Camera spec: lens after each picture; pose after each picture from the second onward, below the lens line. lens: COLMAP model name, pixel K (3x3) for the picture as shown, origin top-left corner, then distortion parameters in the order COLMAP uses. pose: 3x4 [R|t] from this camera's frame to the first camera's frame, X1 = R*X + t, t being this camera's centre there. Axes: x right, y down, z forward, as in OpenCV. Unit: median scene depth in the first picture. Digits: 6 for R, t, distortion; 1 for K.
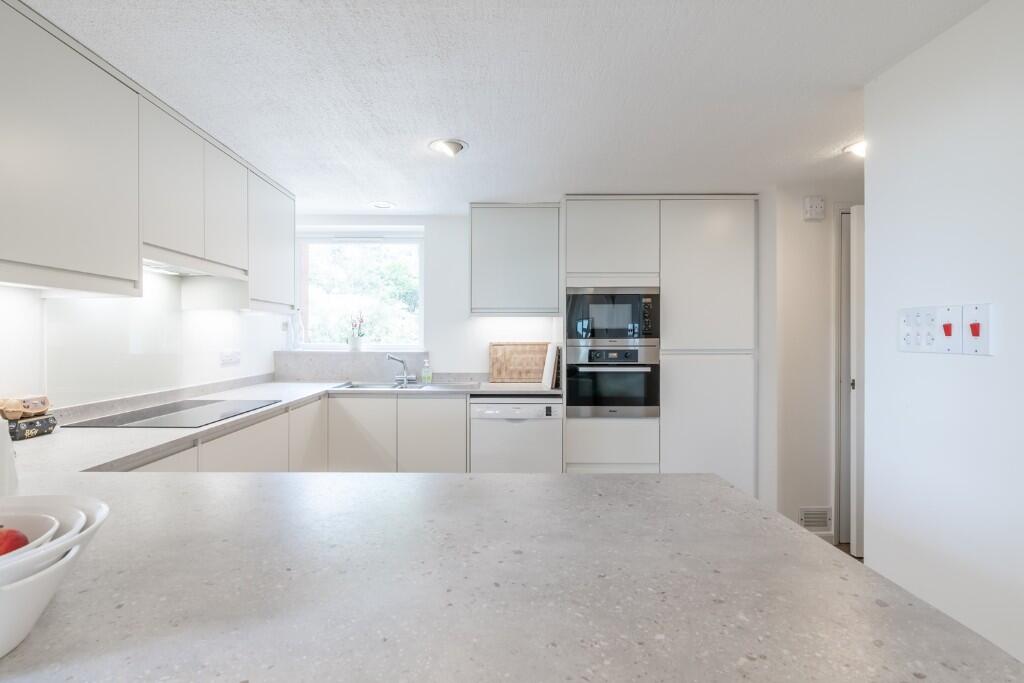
lens RADIAL K [[501.6, 0, 484.3], [0, 501.6, 321.8], [0, 0, 1]] dist [-0.000858, -0.000171]
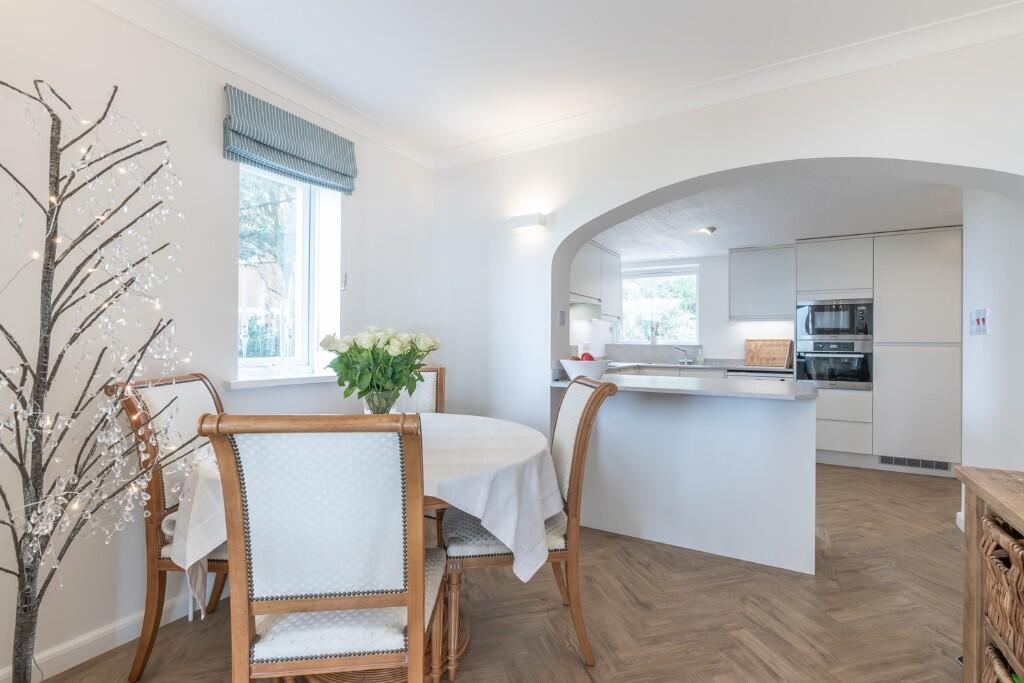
lens RADIAL K [[462.3, 0, 512.0], [0, 462.3, 341.5], [0, 0, 1]] dist [0.000802, 0.000574]
pose [[0.861884, 0.006008, -0.507069, 0.127527], [0.004477, 0.999801, 0.019456, 0.021702], [0.507085, -0.019039, 0.861686, -0.625682]]
